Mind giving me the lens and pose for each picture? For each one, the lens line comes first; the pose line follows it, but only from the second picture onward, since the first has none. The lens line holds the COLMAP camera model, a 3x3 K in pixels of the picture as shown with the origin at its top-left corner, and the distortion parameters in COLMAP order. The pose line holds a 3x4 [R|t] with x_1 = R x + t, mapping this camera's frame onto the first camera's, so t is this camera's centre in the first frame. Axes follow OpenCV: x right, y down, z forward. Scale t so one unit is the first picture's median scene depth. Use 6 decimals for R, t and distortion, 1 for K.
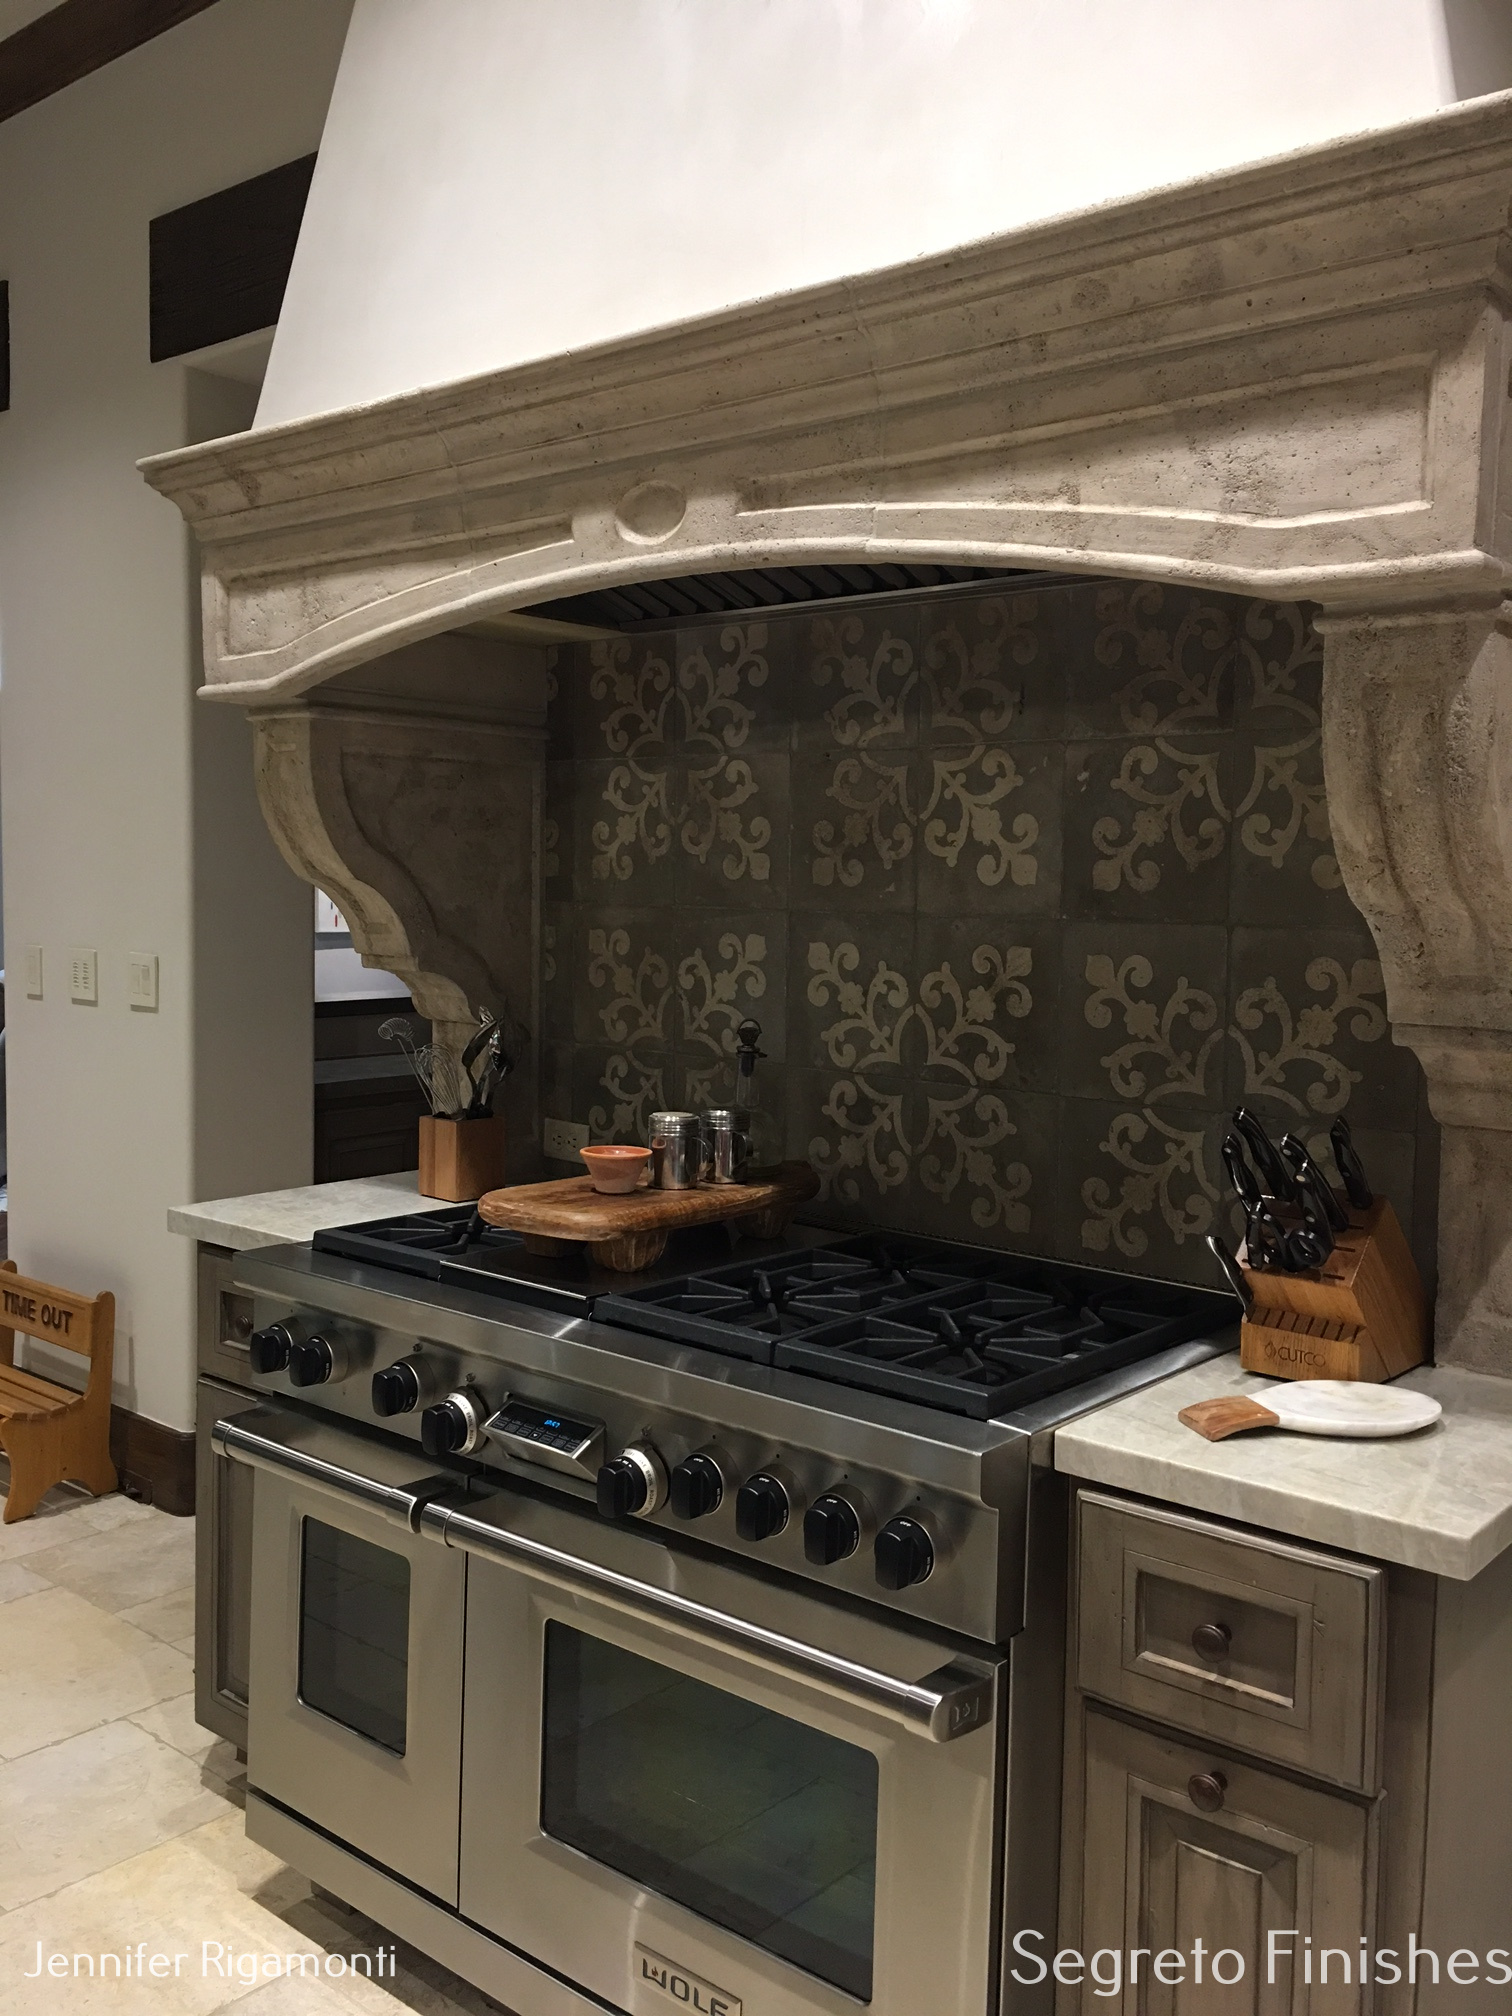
lens RADIAL K [[1742.1, 0, 753.6], [0, 1742.1, 1002.4], [0, 0, 1]] dist [0.061541, -0.019505]
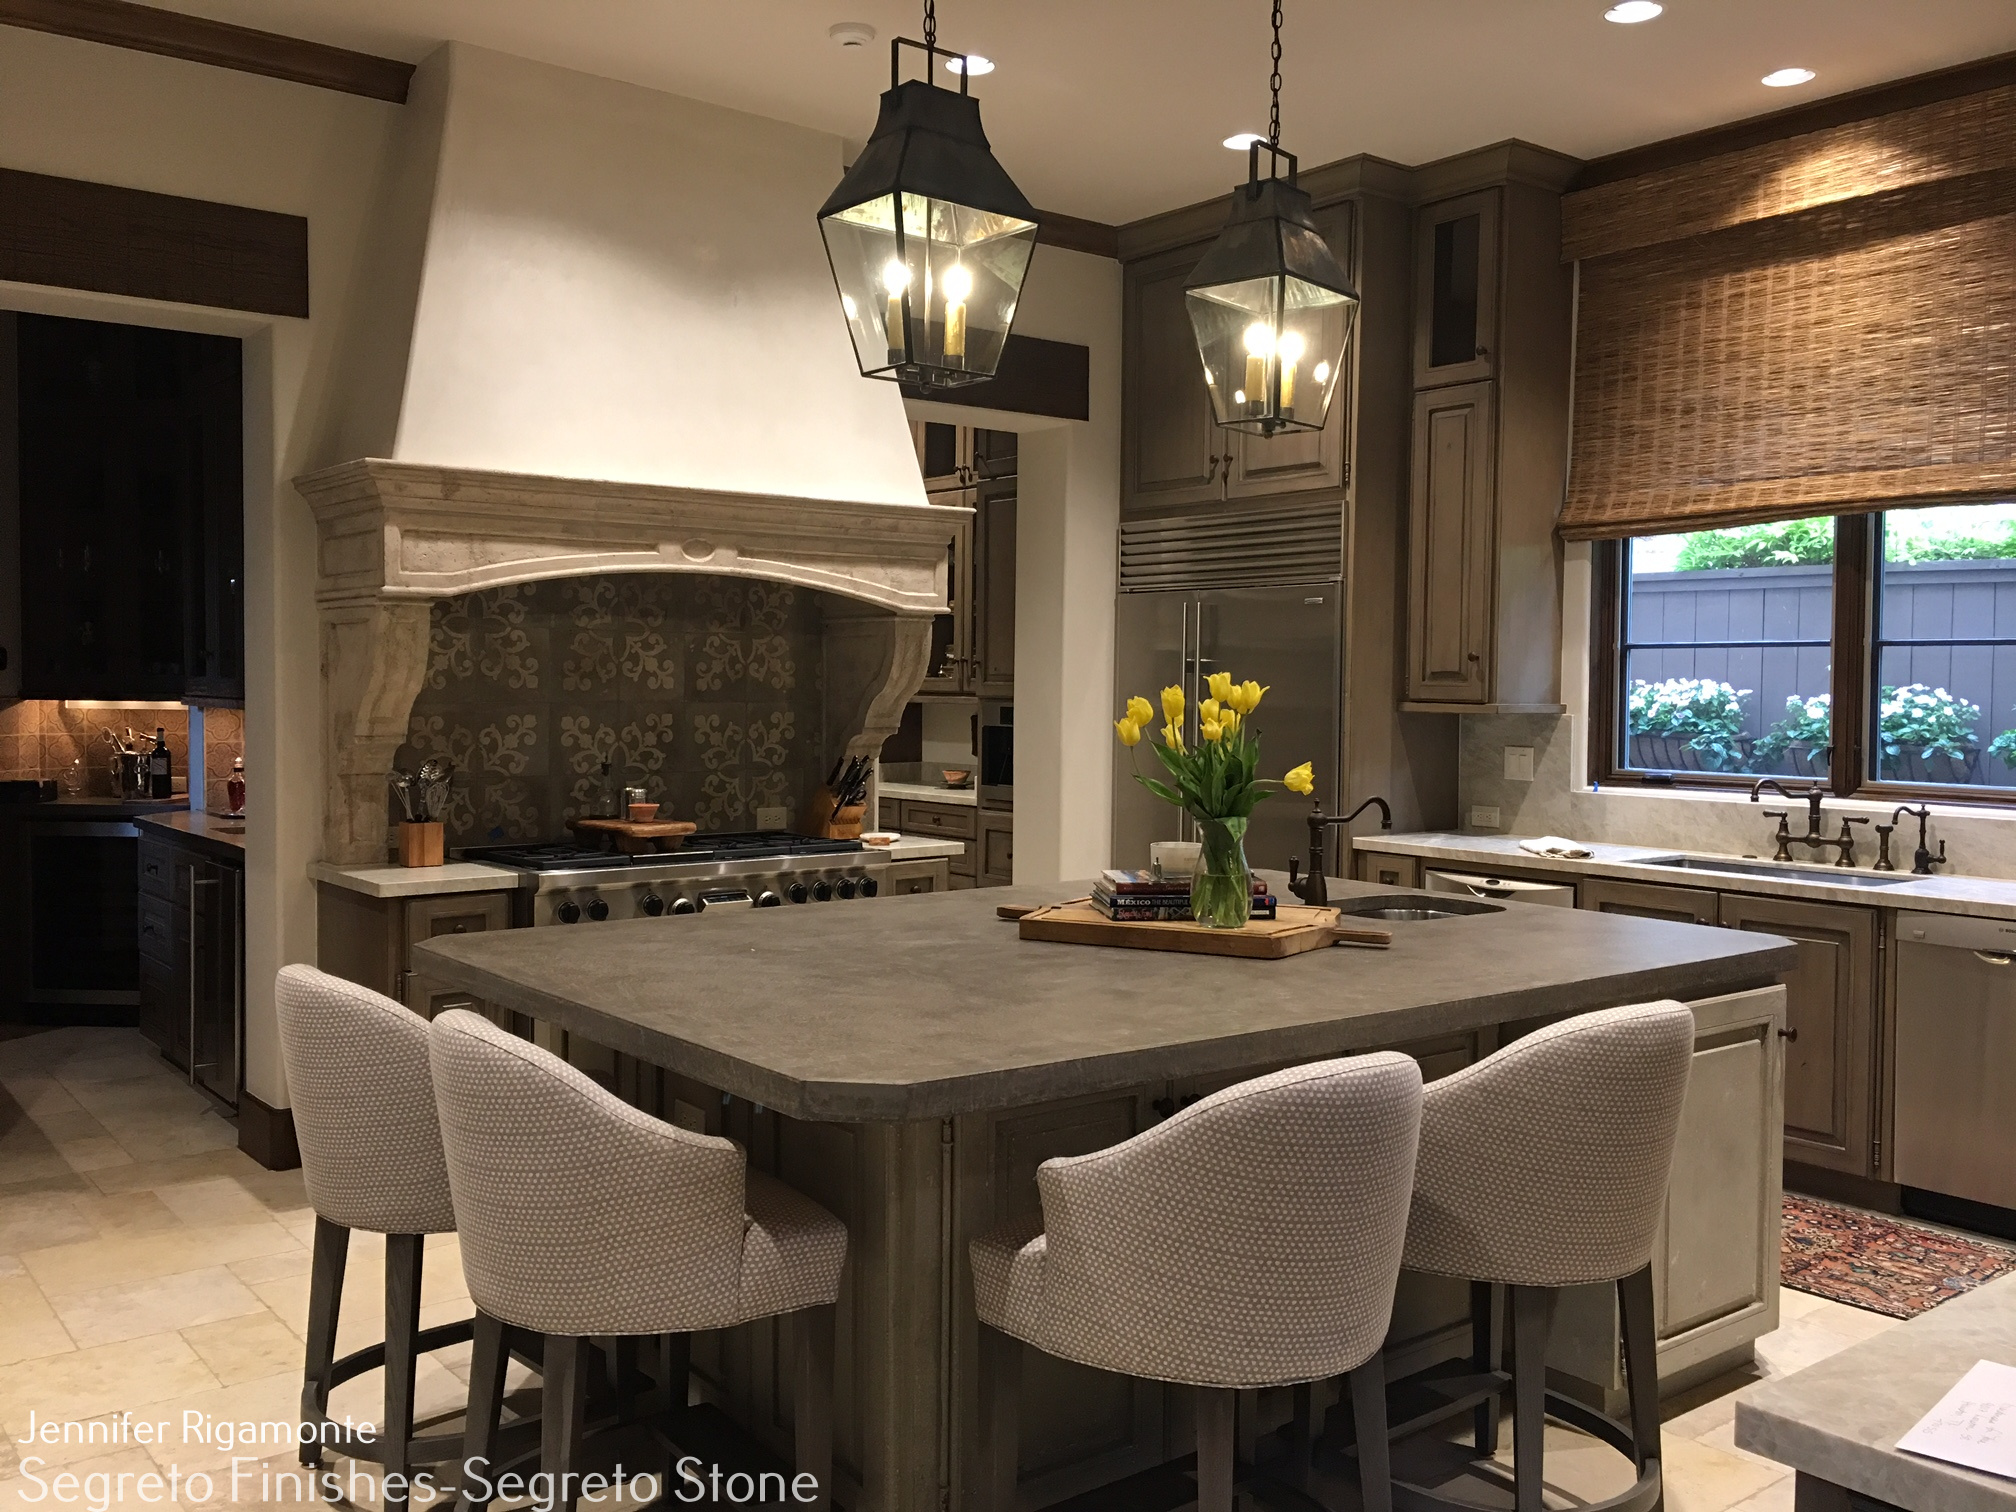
lens RADIAL K [[1742.1, 0, 1010.6], [0, 1742.1, 740.5], [0, 0, 1]] dist [0.061541, -0.019505]
pose [[0.183219, -0.051764, 0.981708, -2.152463], [0.066613, 0.996971, 0.040137, -0.059901], [-0.980813, 0.058041, 0.186112, 0.066848]]
